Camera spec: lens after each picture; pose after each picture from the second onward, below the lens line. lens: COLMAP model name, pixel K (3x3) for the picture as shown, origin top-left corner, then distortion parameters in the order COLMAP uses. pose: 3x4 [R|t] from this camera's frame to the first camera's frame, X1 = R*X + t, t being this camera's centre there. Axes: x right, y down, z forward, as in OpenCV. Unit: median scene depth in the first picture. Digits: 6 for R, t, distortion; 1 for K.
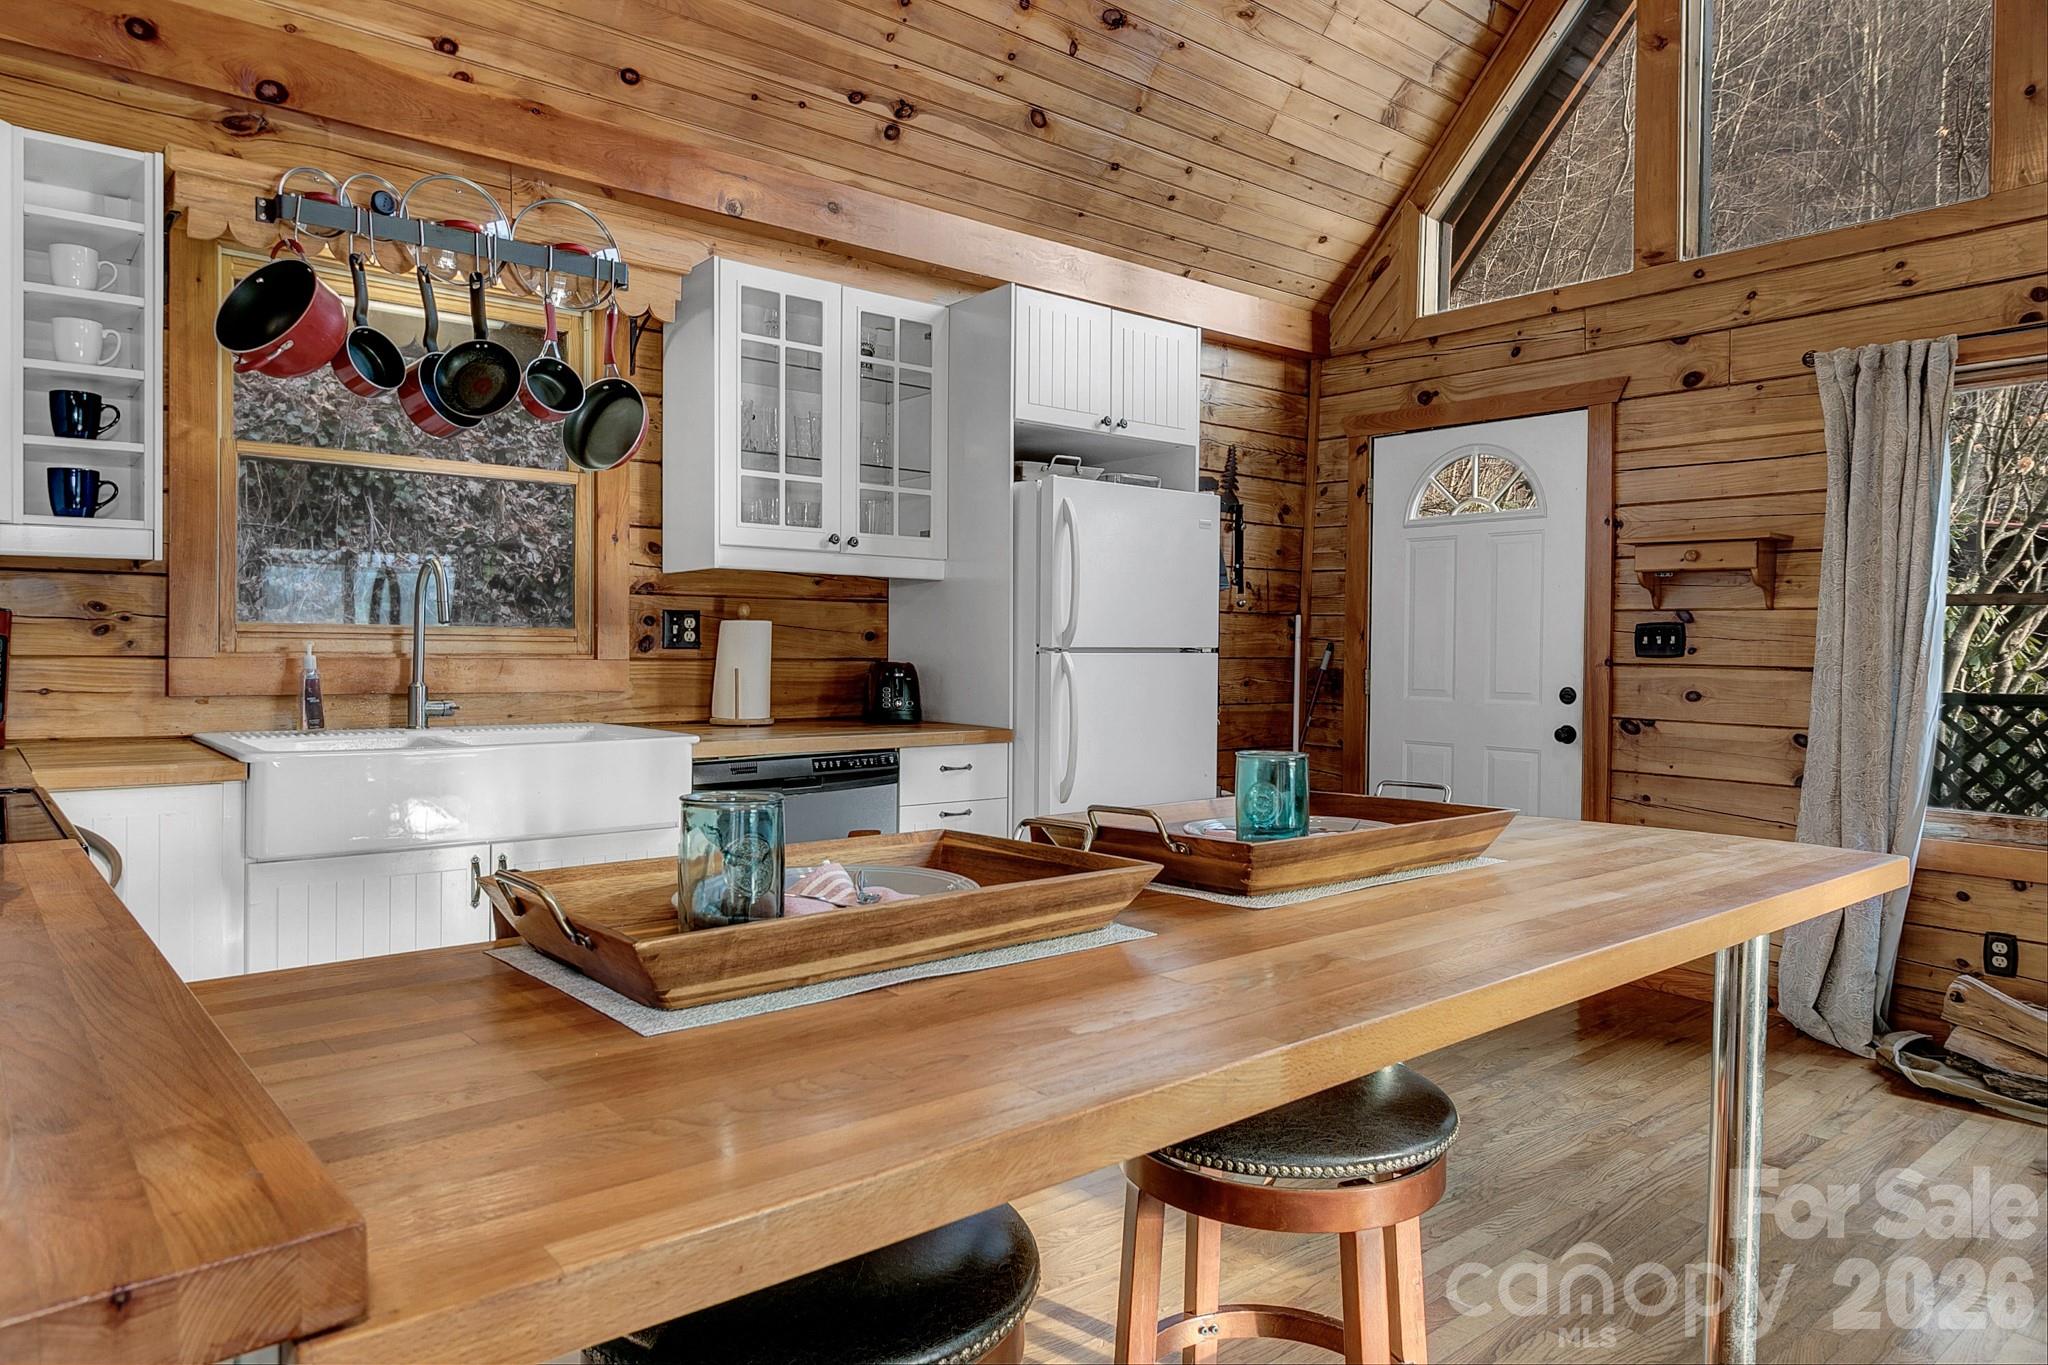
lens RADIAL K [[1276.1, 0, 1014.5], [0, 1276.1, 663.5], [0, 0, 1]] dist [0.000883, 0.000529]
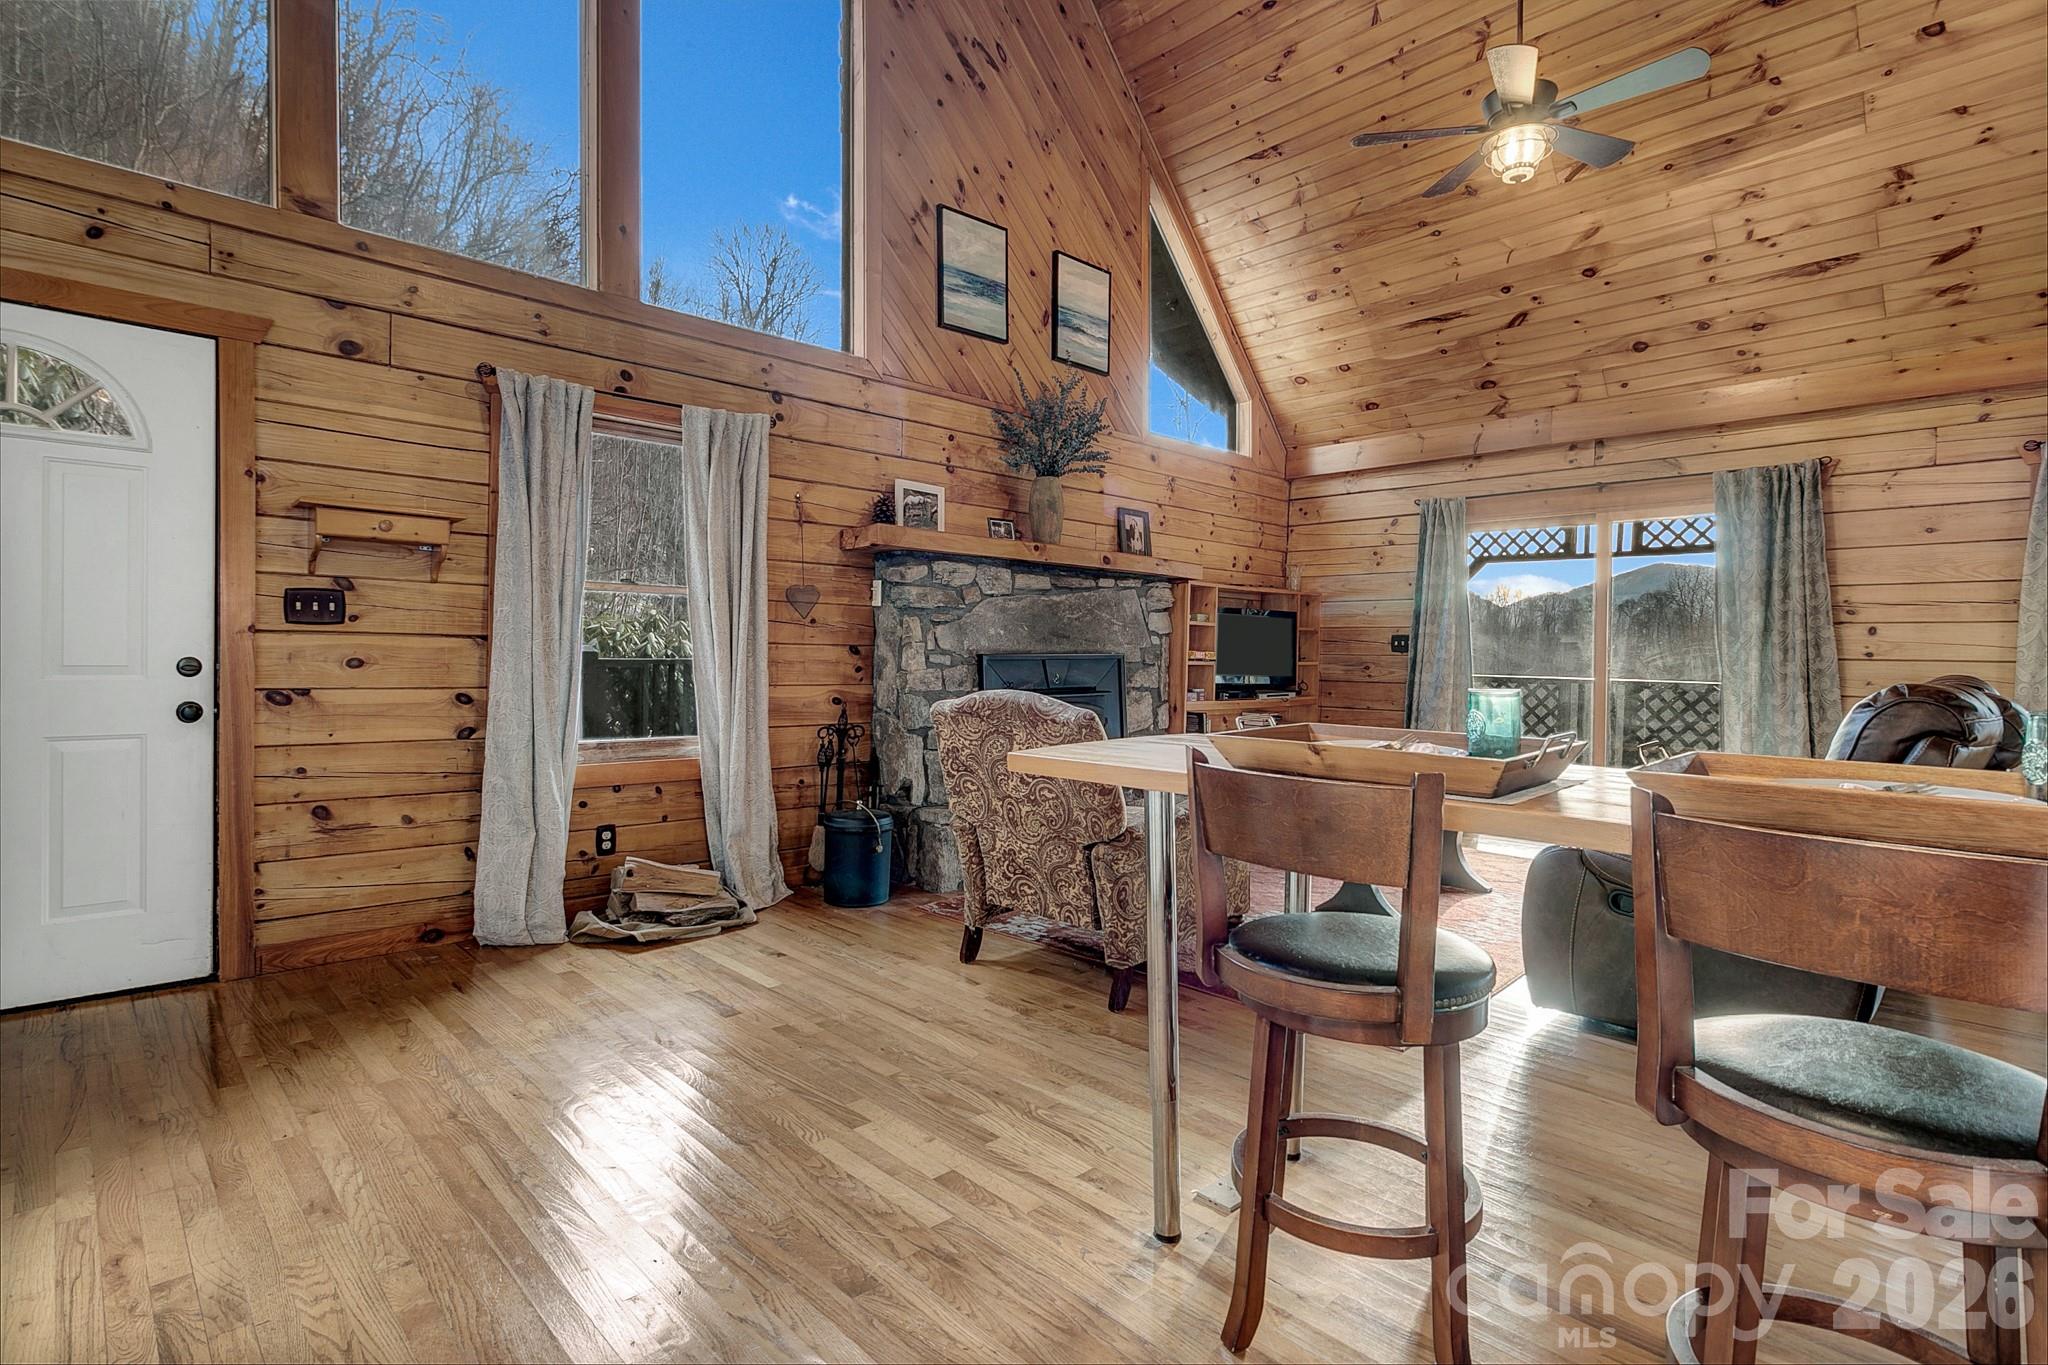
lens RADIAL K [[995.5, 0, 1023.5], [0, 995.5, 664.8], [0, 0, 1]] dist [-0.003839, 0.000118]
pose [[-0.066712, -0.026236, 0.997427, -0.308756], [-0.004572, 0.999652, 0.025989, 0.004434], [-0.997762, -0.002826, -0.066809, 0.552438]]
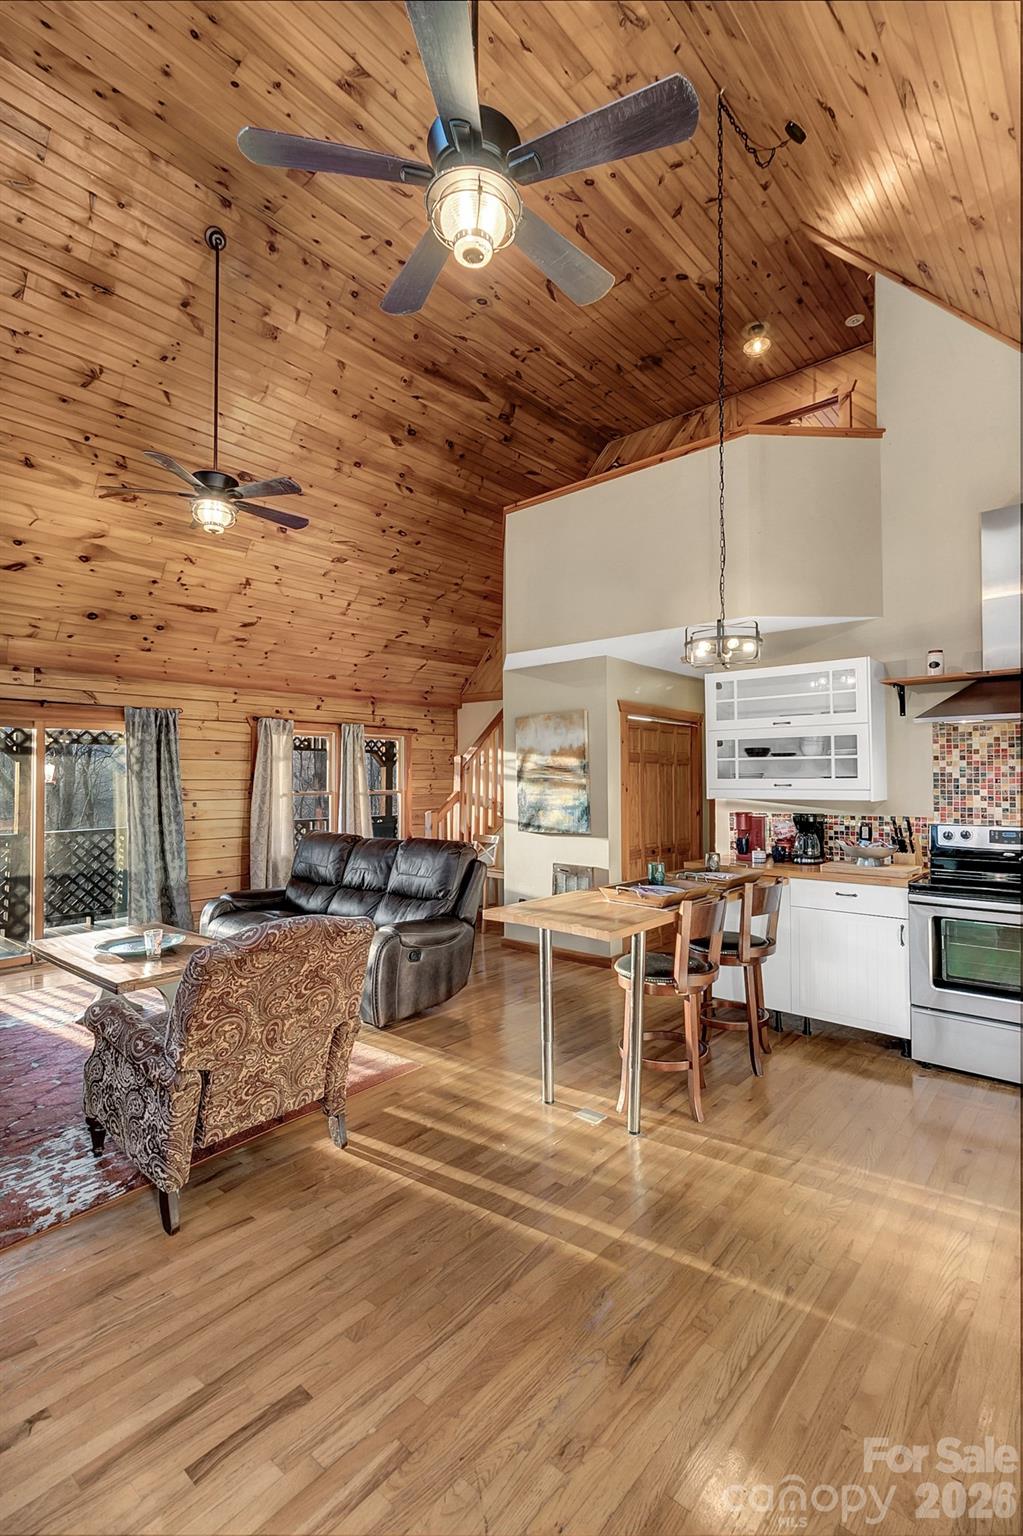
lens RADIAL K [[703.1, 0, 522.8], [0, 703.1, 758.9], [0, 0, 1]] dist [0.000463, 0.001097]
pose [[-0.985548, -0.010004, -0.169103, 0.372738], [-0.006198, 0.999716, -0.023016, -0.082124], [0.169285, -0.021635, -0.985330, 1.152514]]
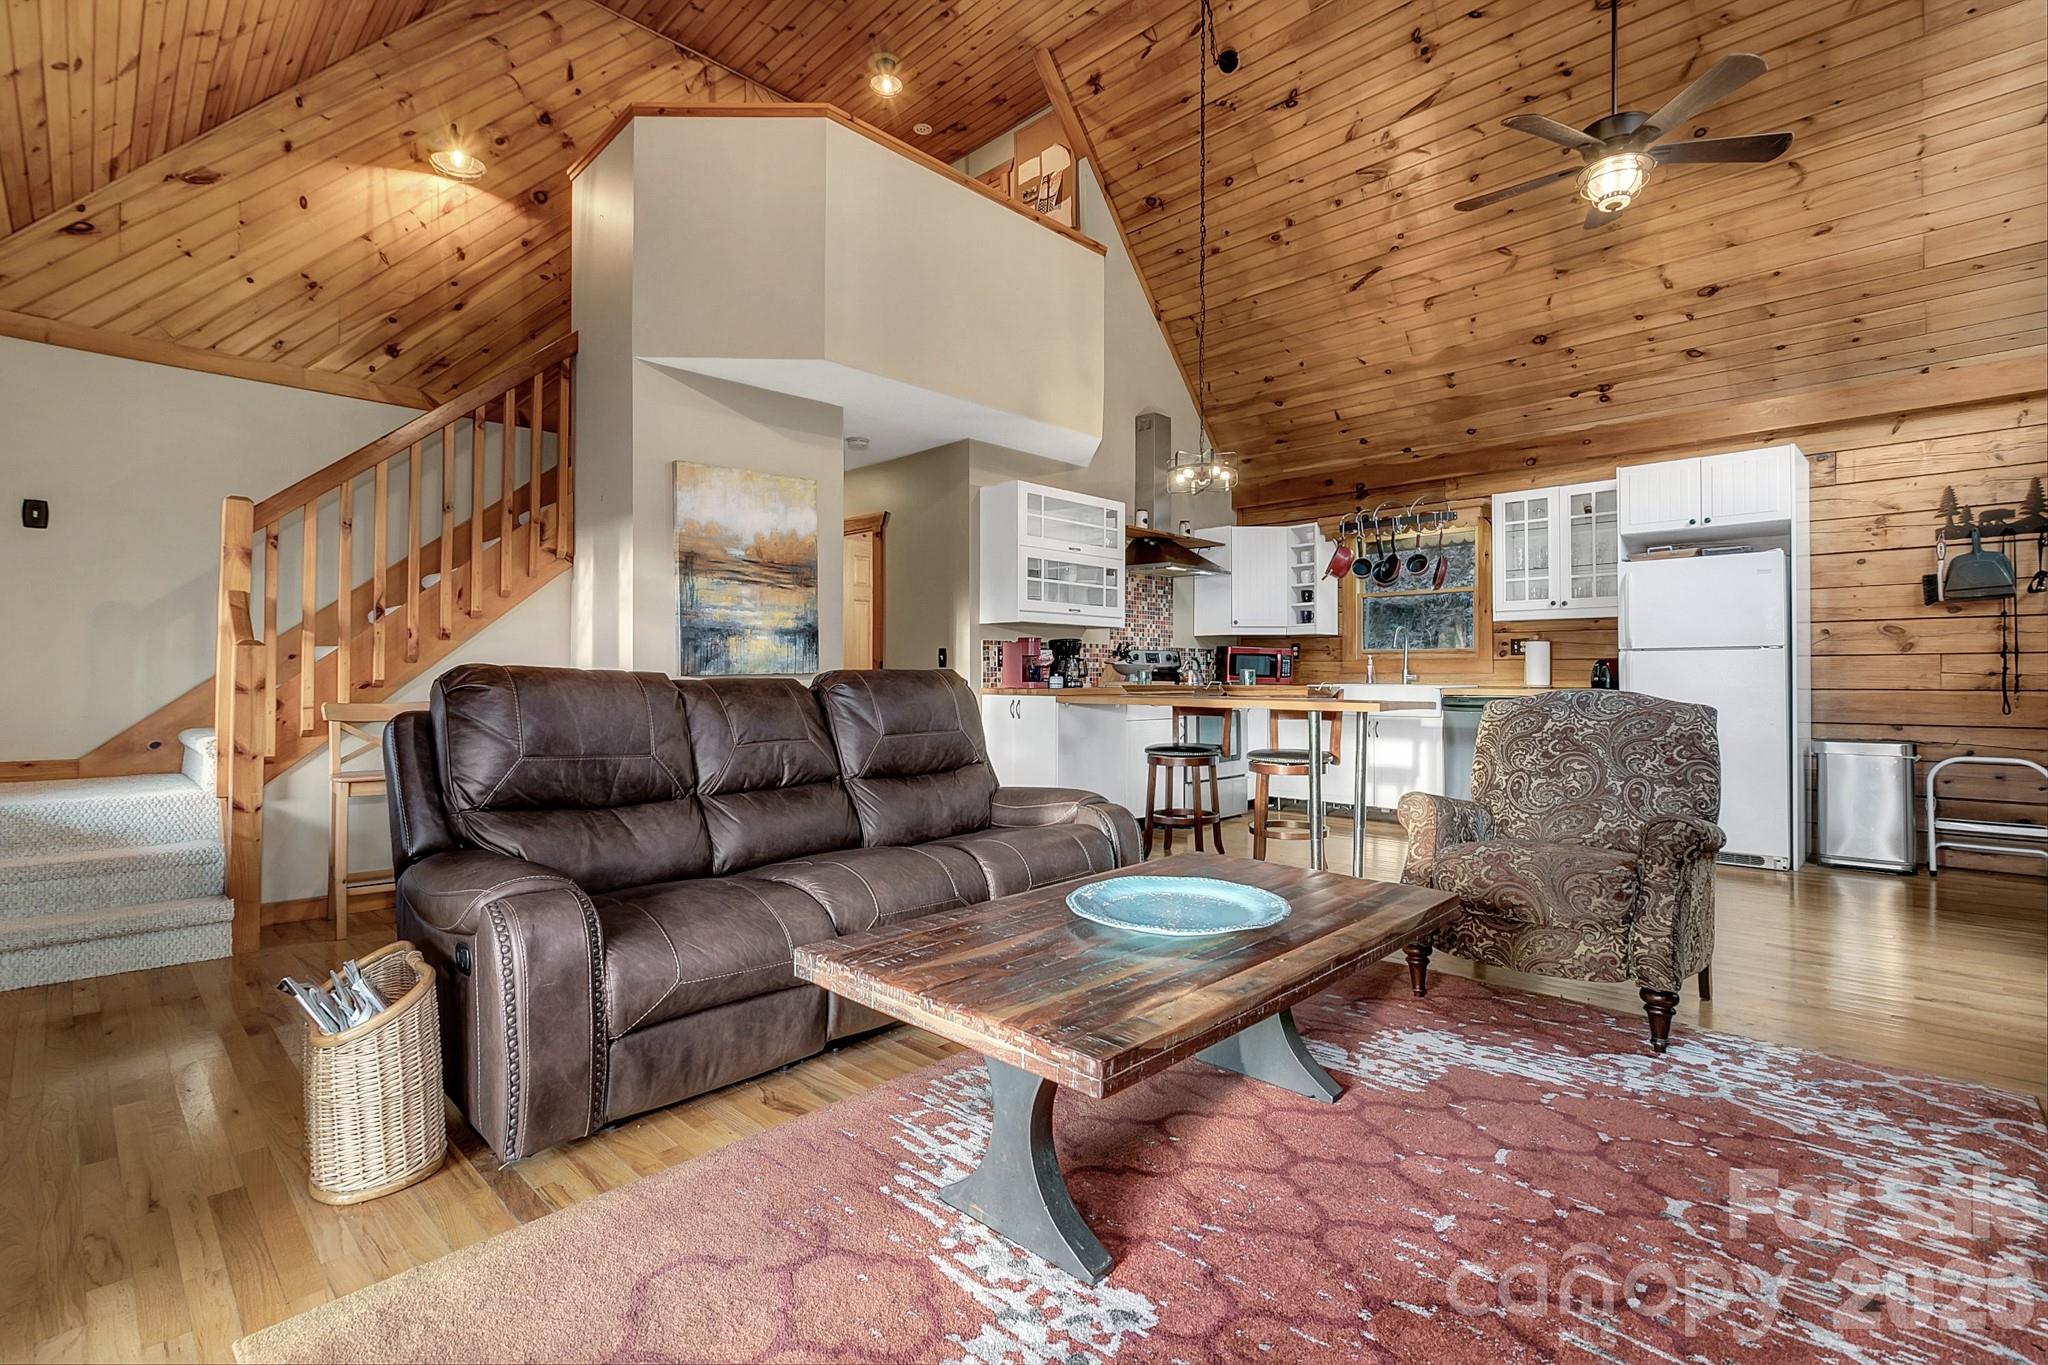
lens RADIAL K [[937.5, 0, 1020.3], [0, 937.5, 664.0], [0, 0, 1]] dist [0.000463, 0.001097]
pose [[0.099567, -0.019728, -0.994835, 1.232635], [-0.009533, 0.999739, -0.020779, 0.044585], [0.994985, 0.011553, 0.099353, -0.067310]]
